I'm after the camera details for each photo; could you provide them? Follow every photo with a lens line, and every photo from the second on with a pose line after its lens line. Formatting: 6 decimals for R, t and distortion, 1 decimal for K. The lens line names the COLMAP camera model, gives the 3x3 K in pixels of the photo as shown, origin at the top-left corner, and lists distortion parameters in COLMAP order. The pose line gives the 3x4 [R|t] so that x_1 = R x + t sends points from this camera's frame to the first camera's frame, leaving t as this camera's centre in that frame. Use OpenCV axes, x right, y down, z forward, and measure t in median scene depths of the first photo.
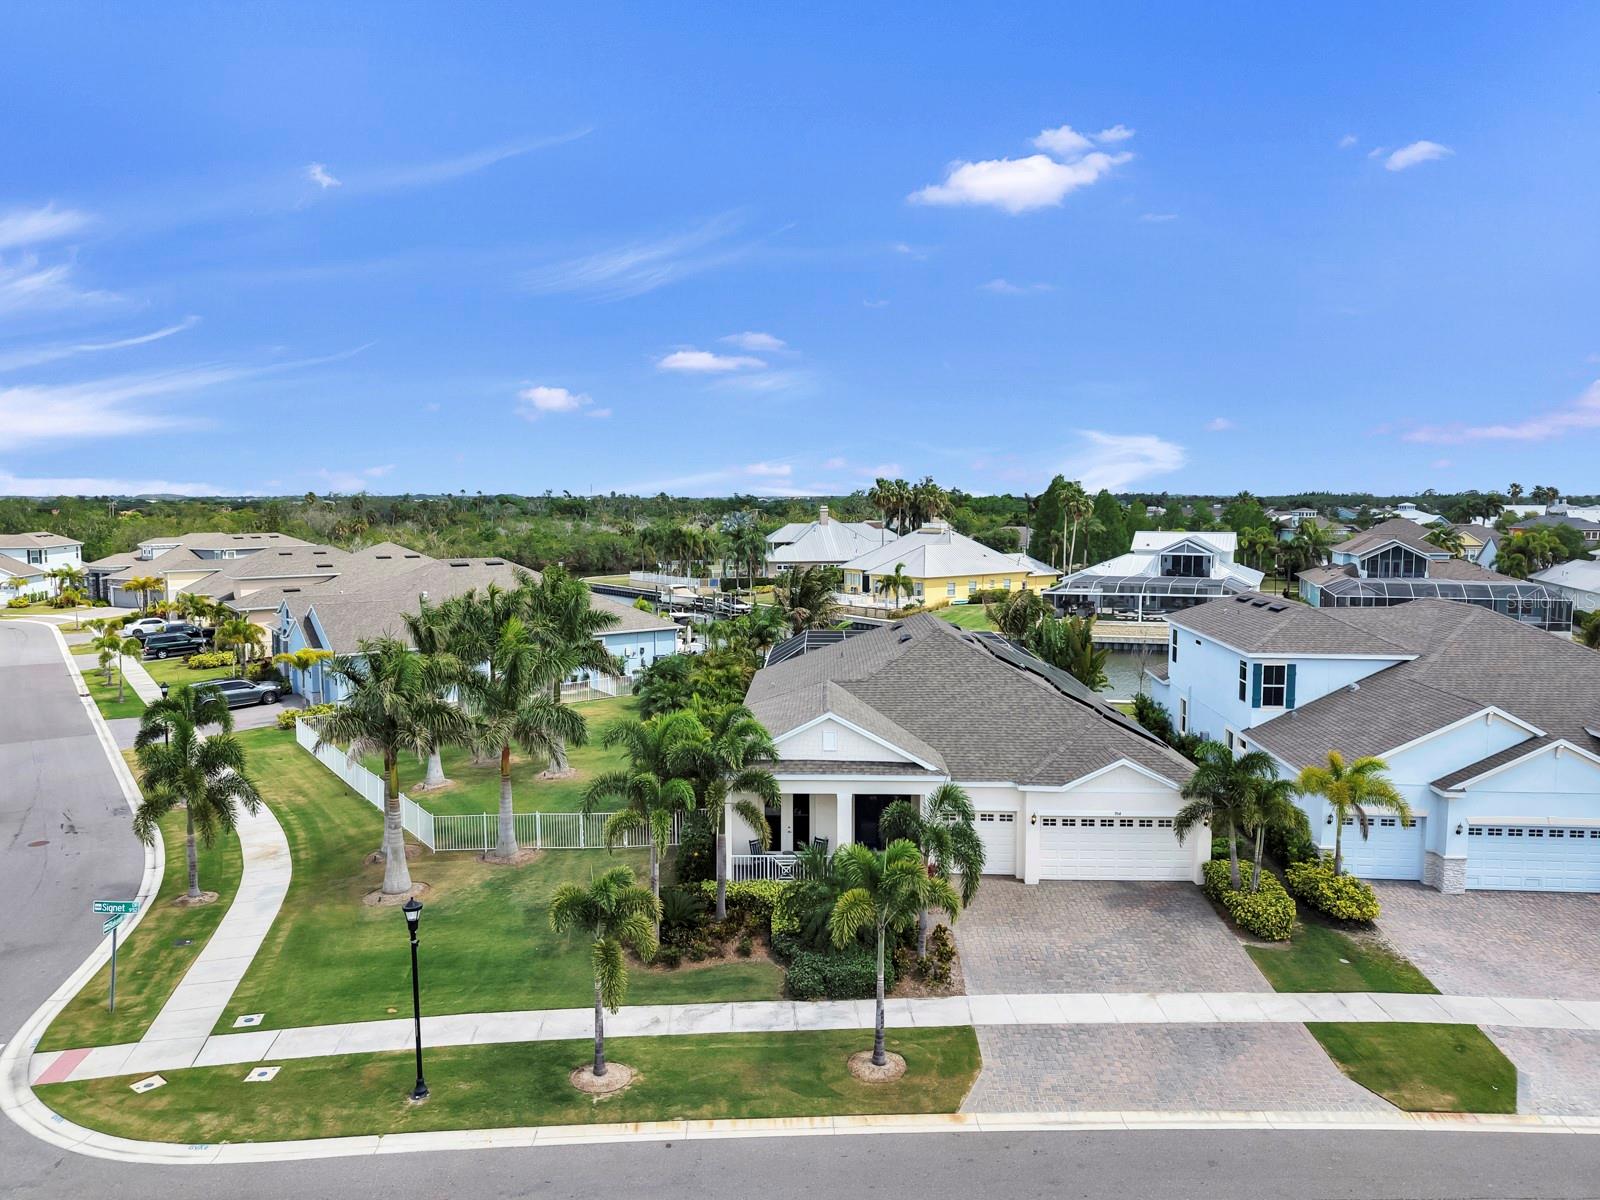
lens RADIAL K [[1083.0, 0, 800.0], [0, 1083.0, 600.0], [0, 0, 1]] dist [0.017494, -0.015033]
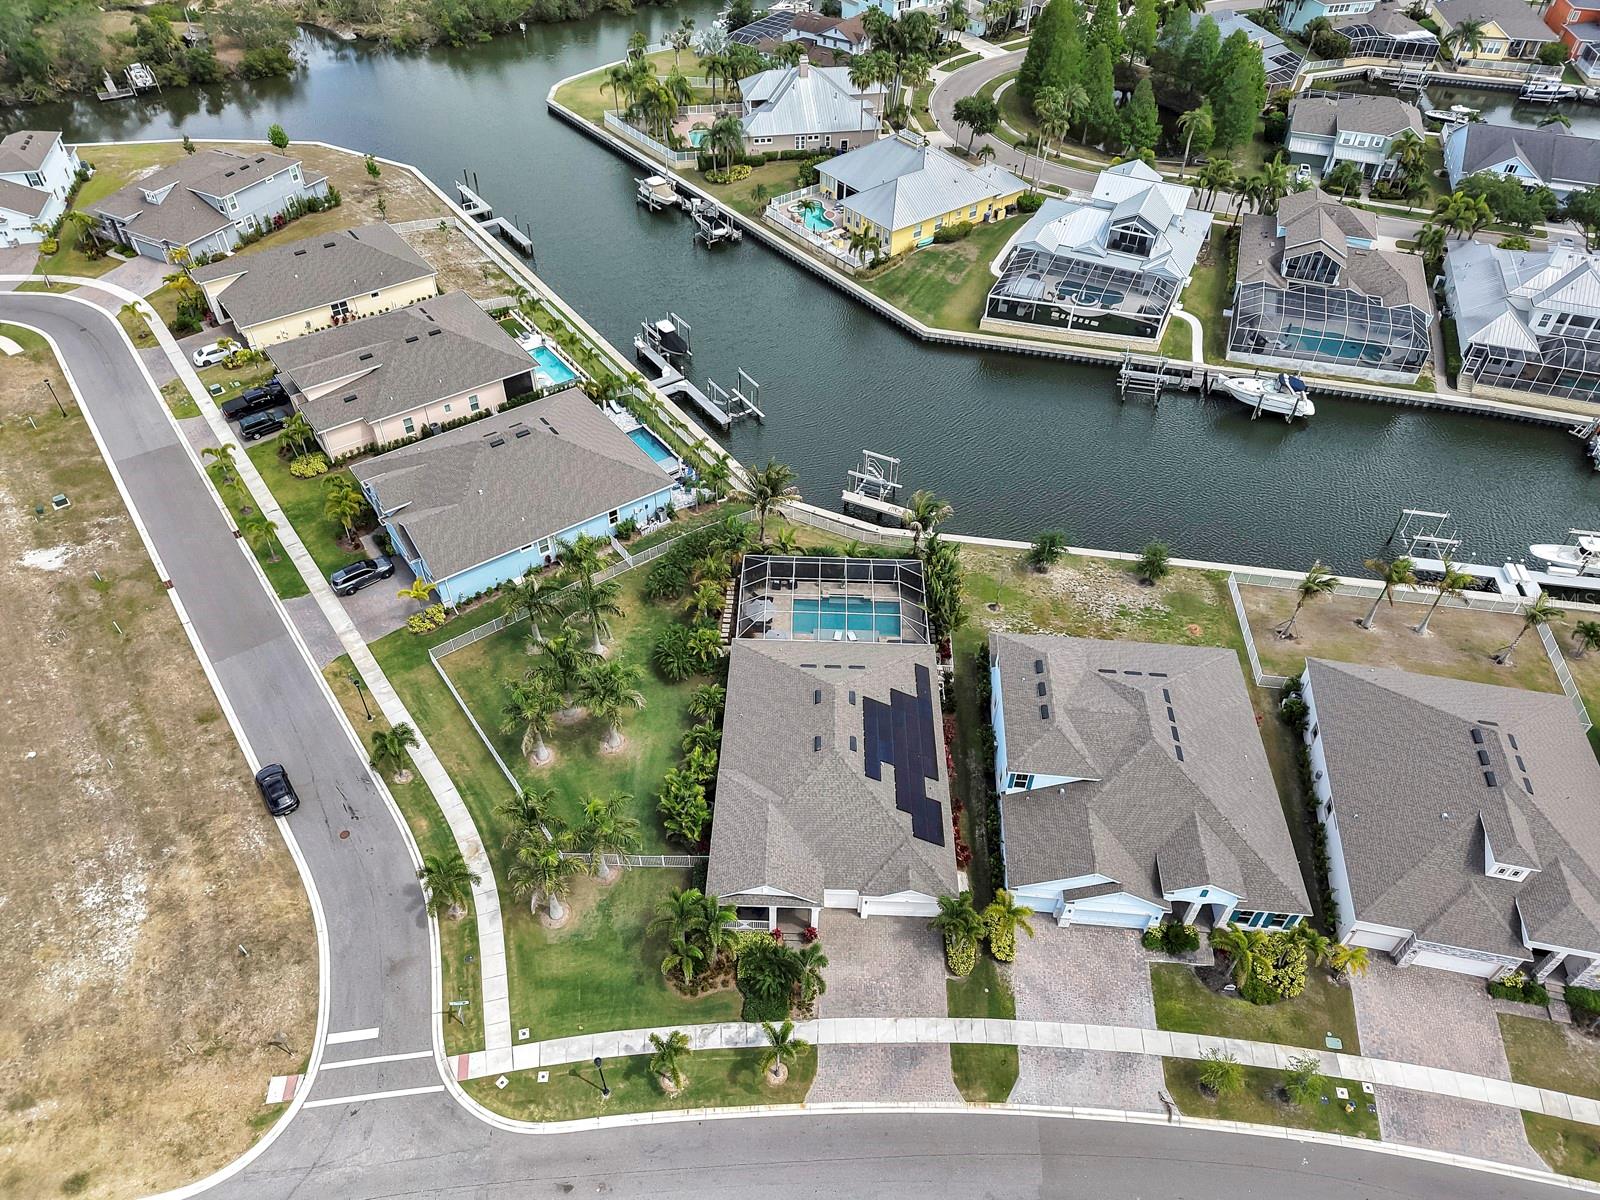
lens RADIAL K [[1083.0, 0, 800.0], [0, 1083.0, 600.0], [0, 0, 1]] dist [0.017494, -0.015033]
pose [[0.999674, 0.016674, 0.019337, 0.042397], [-0.025123, 0.777595, 0.628264, -1.558658], [-0.004561, -0.628545, 0.777760, -0.237401]]
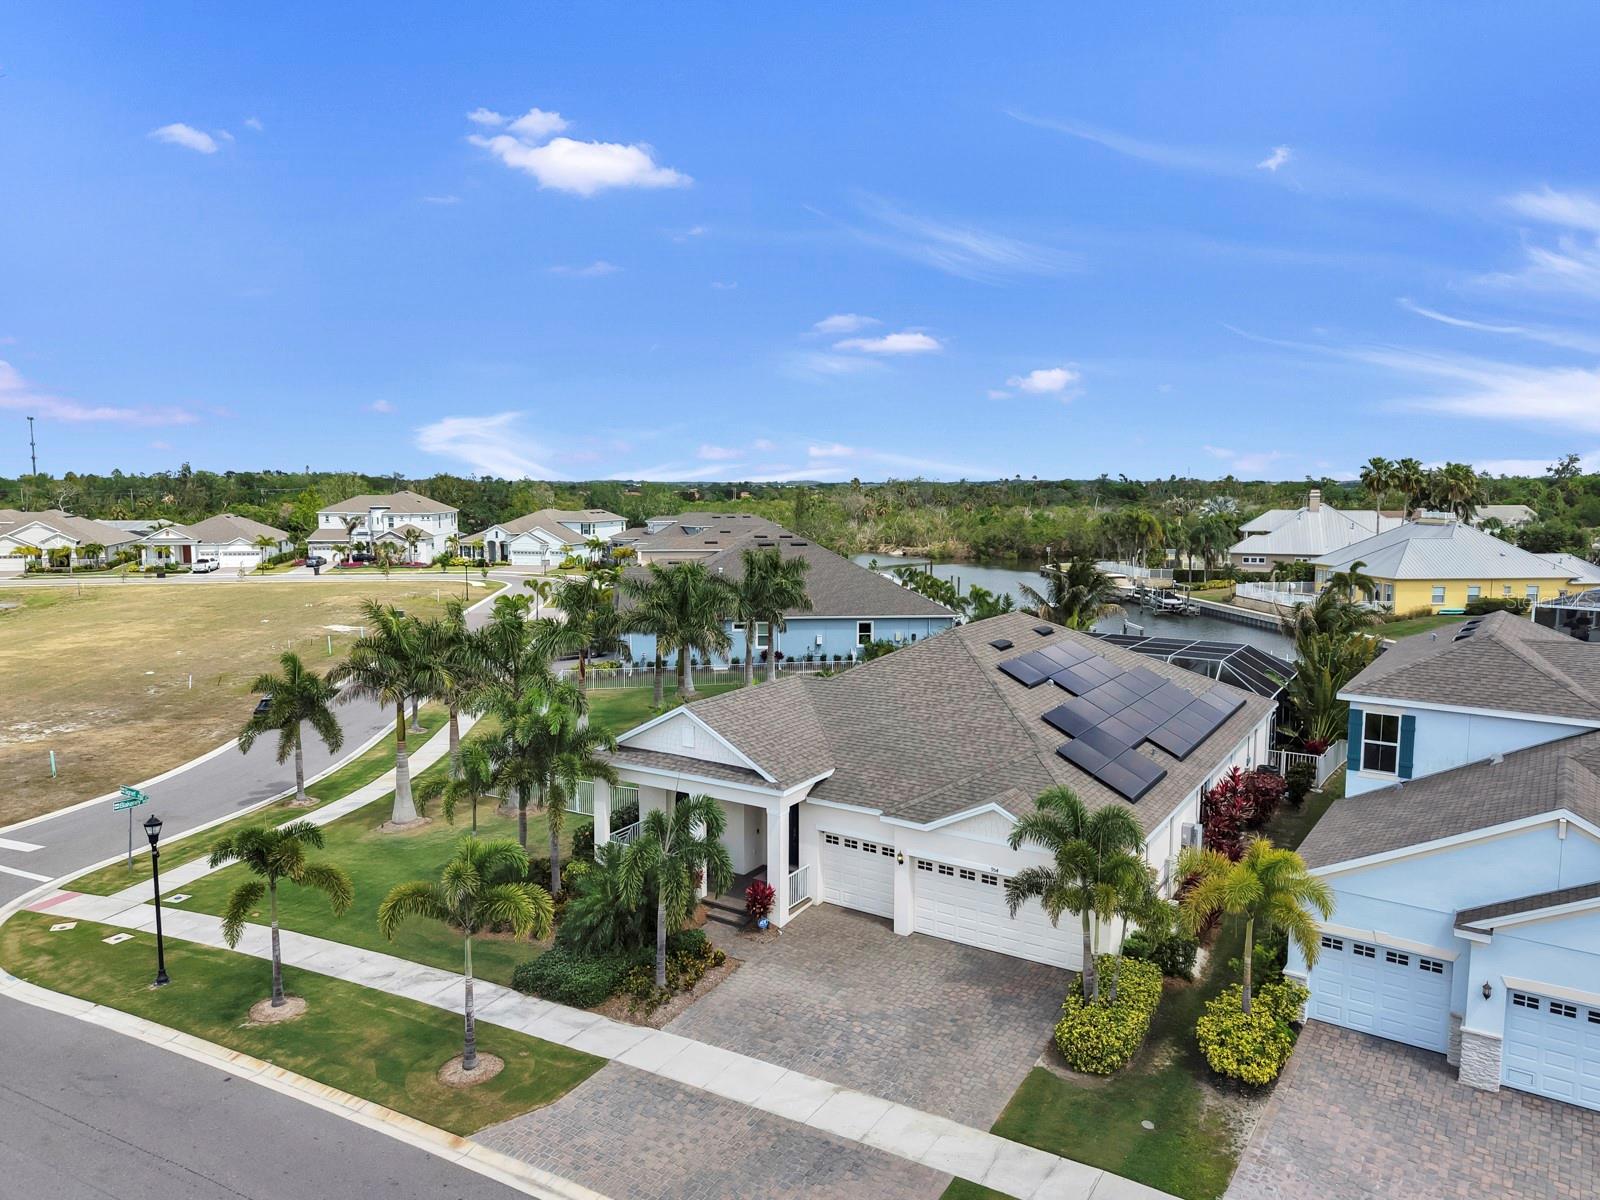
lens RADIAL K [[1083.0, 0, 800.0], [0, 1083.0, 600.0], [0, 0, 1]] dist [0.017494, -0.015033]
pose [[0.857432, 0.056905, -0.511441, 0.581339], [-0.049706, 0.998378, 0.027750, -0.019035], [0.512191, 0.001628, 0.858870, 0.239160]]
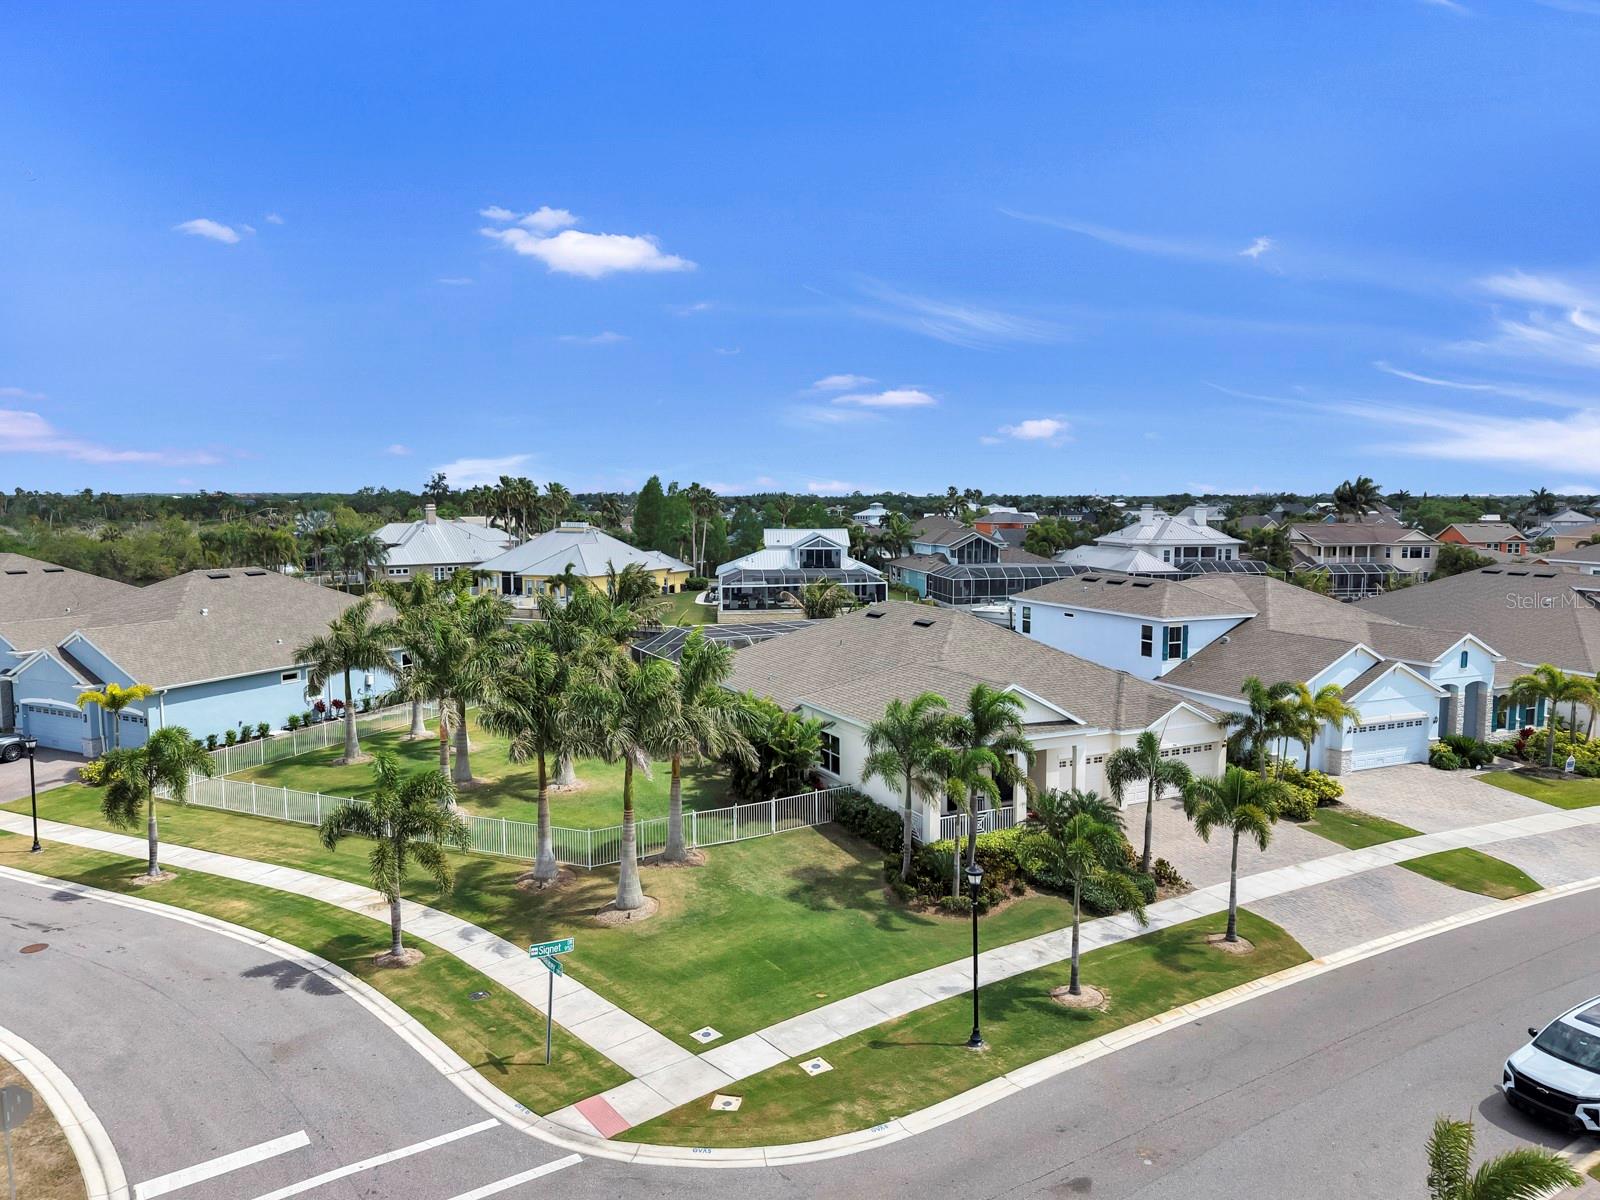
lens RADIAL K [[1083.3, 0, 800.7], [0, 1083.3, 623.8], [0, 0, 1]] dist [0.013248, -0.004661]
pose [[0.880106, -0.054248, 0.471668, -0.703106], [0.043601, 0.998488, 0.033483, -0.007917], [-0.472771, -0.008904, 0.881140, 0.086214]]
